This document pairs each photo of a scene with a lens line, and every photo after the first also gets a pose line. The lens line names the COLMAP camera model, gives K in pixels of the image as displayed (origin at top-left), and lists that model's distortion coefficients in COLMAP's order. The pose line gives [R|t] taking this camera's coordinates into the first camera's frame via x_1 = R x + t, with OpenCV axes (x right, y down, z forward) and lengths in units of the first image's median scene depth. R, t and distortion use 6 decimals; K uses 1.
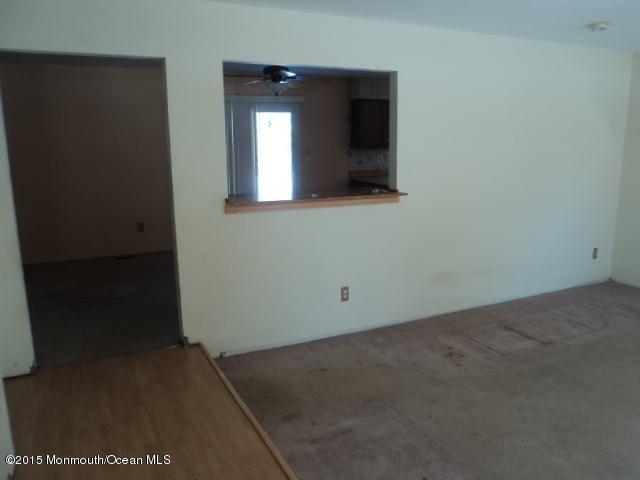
lens RADIAL K [[511.5, 0, 318.9], [0, 511.5, 240.7], [0, 0, 1]] dist [-0.003375, -0.004720]
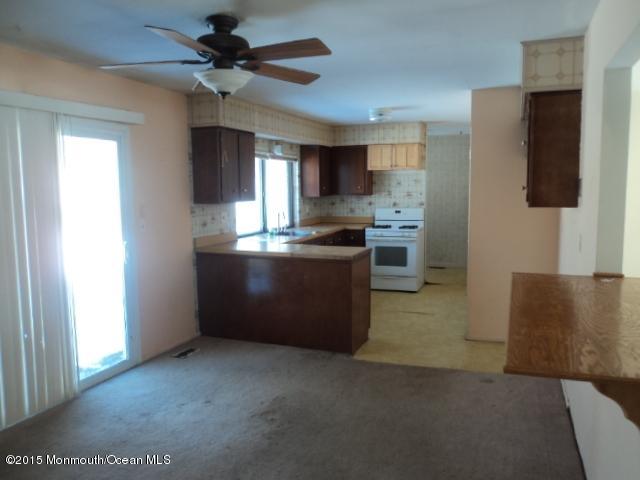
lens RADIAL K [[511.5, 0, 322.8], [0, 511.5, 242.7], [0, 0, 1]] dist [-0.003375, -0.004720]
pose [[0.730206, -0.074241, 0.679181, -0.250373], [0.137551, 0.989699, -0.039701, -0.085009], [-0.669238, 0.122412, 0.732896, 0.435679]]
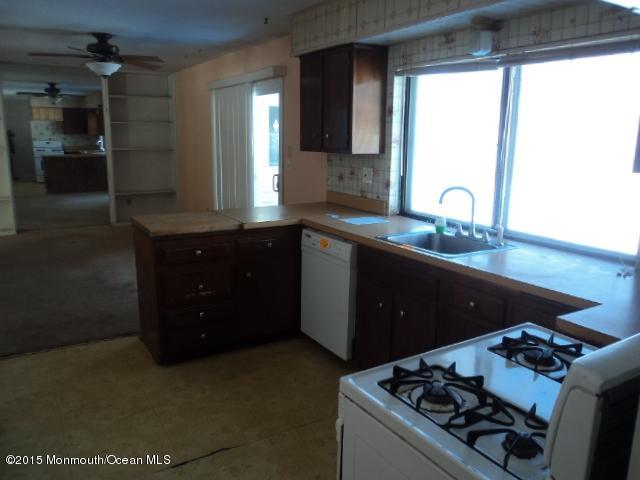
lens RADIAL K [[511.5, 0, 321.5], [0, 511.5, 235.1], [0, 0, 1]] dist [-0.003375, -0.004720]
pose [[0.083957, 0.201571, -0.975869, 0.604453], [-0.207206, 0.961452, 0.180766, -0.188339], [0.974688, 0.187029, 0.122487, 0.933960]]
